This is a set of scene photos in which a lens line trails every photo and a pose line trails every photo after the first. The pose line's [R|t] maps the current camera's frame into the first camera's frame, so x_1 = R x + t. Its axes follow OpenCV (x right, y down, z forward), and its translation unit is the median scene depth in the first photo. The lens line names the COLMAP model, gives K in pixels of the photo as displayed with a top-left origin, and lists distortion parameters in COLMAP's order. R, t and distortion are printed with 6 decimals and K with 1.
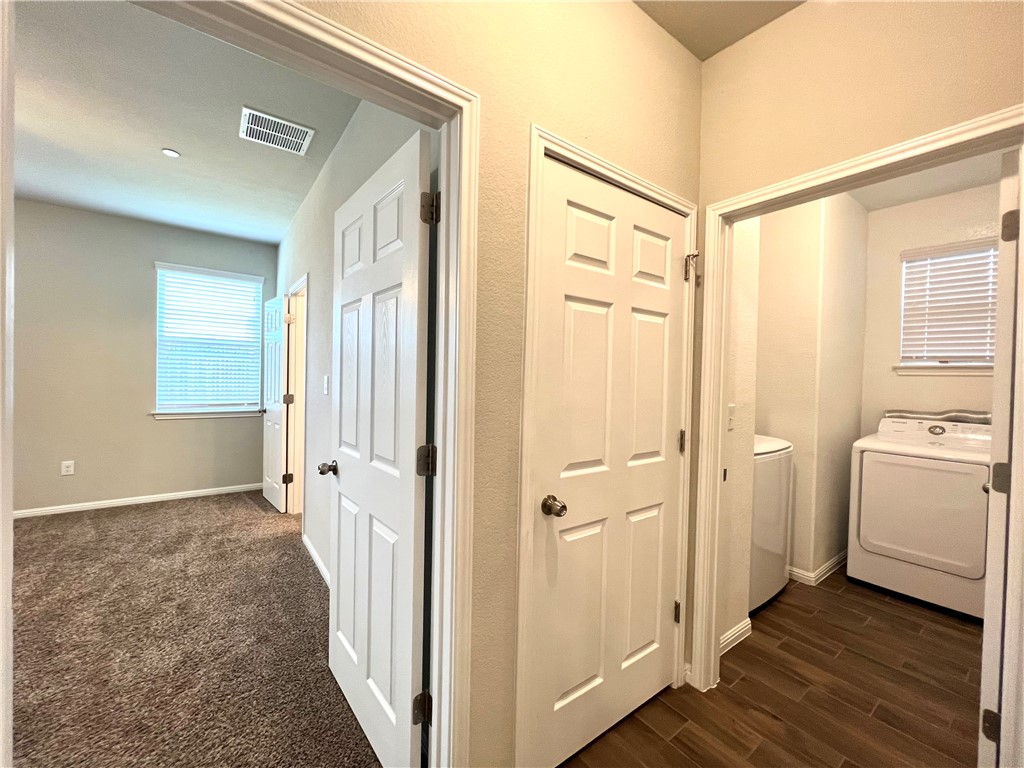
lens RADIAL K [[410.1, 0, 509.2], [0, 410.1, 383.7], [0, 0, 1]] dist [-0.002620, 0.000649]
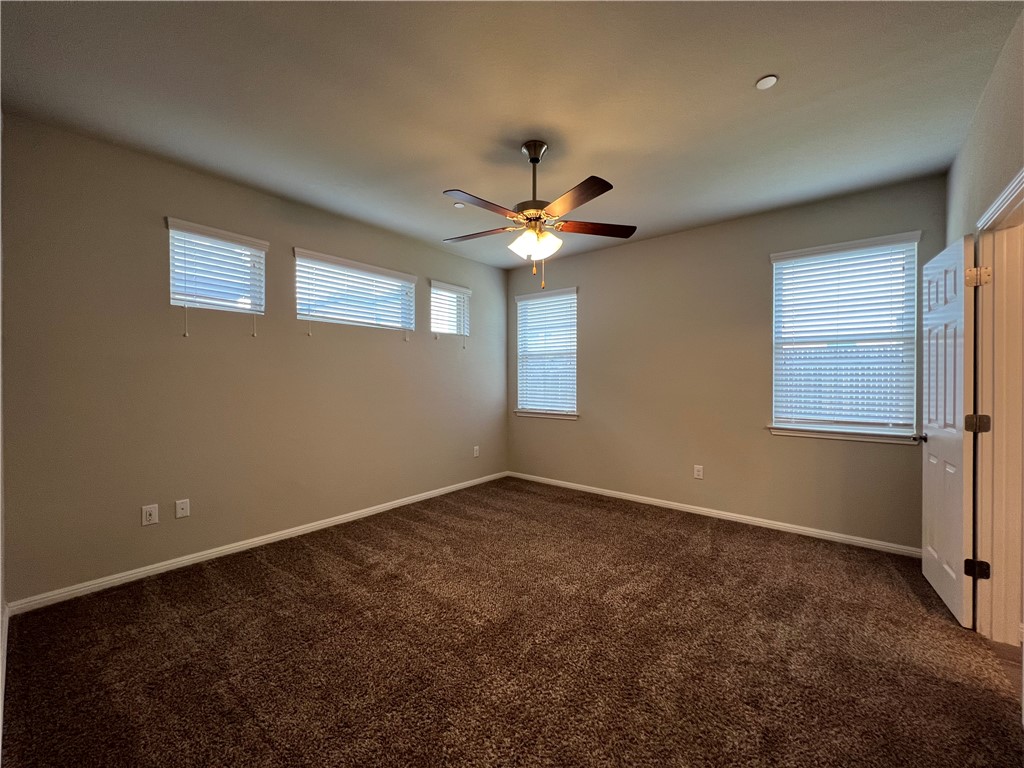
lens RADIAL K [[410.1, 0, 509.2], [0, 410.1, 383.7], [0, 0, 1]] dist [-0.002620, 0.000649]
pose [[0.237230, -0.014183, -0.971350, -0.155969], [-0.008065, 0.999830, -0.016569, -0.001241], [0.971420, 0.011765, 0.237075, 0.263757]]
